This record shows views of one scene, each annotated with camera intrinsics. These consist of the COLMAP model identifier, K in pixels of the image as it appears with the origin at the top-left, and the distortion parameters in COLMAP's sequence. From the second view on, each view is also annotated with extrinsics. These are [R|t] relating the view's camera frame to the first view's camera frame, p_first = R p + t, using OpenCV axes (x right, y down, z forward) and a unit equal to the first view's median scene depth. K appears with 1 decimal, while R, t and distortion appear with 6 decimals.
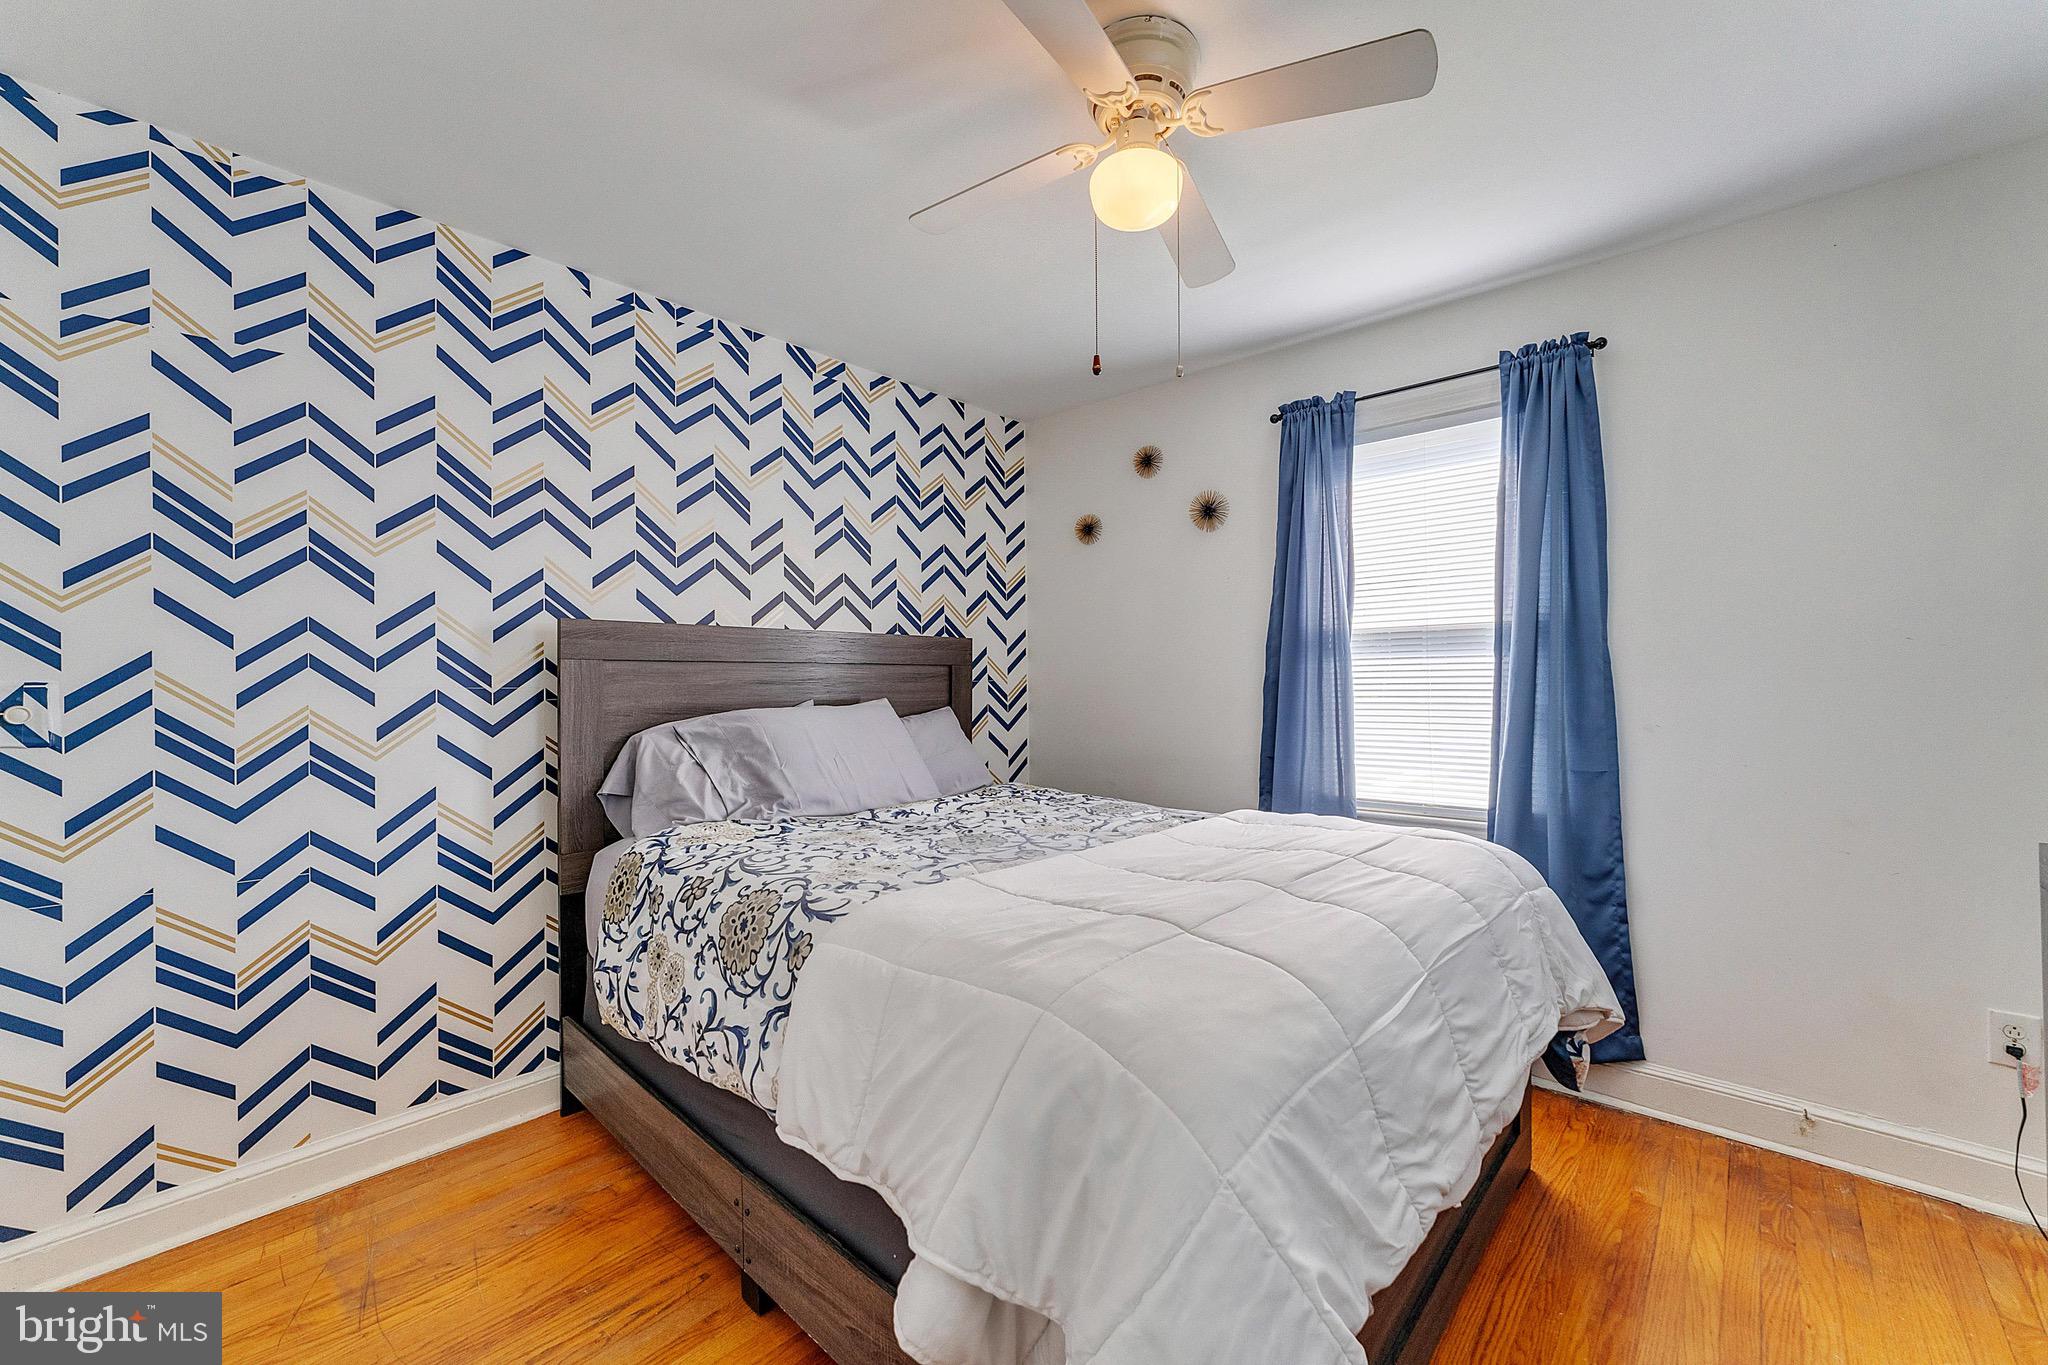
lens RADIAL K [[817.8, 0, 1037.5], [0, 817.8, 673.8], [0, 0, 1]] dist [-0.007833, 0.000076]
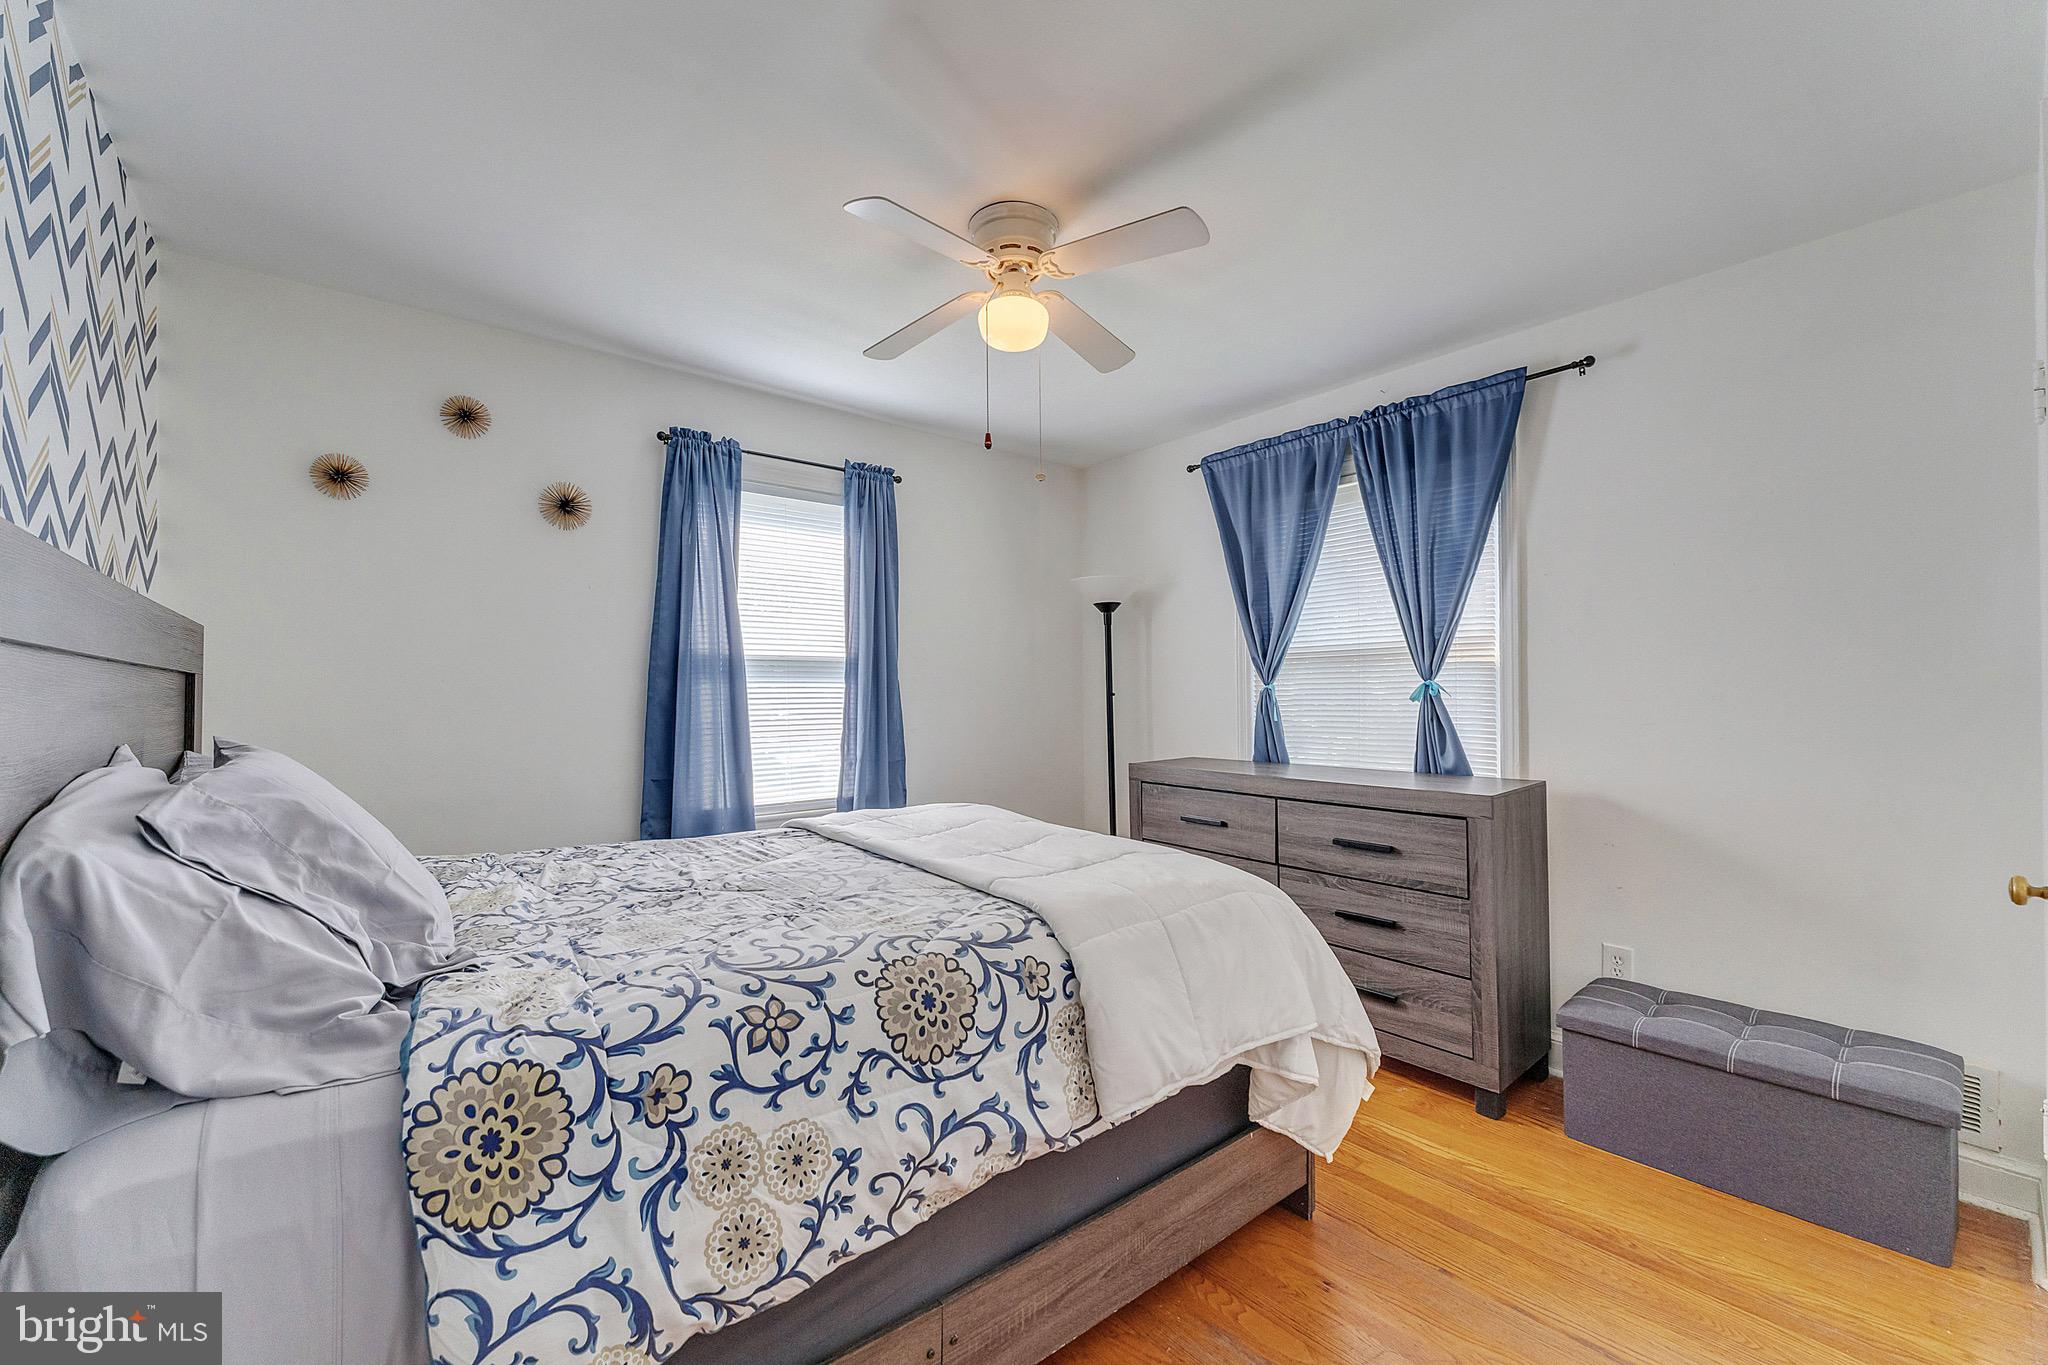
lens RADIAL K [[817.8, 0, 1037.5], [0, 817.8, 673.8], [0, 0, 1]] dist [-0.007833, 0.000076]
pose [[0.145836, 0.032113, 0.988787, -0.776223], [-0.003167, 0.999483, -0.031994, 0.006265], [-0.989304, 0.001535, 0.145862, 0.520790]]
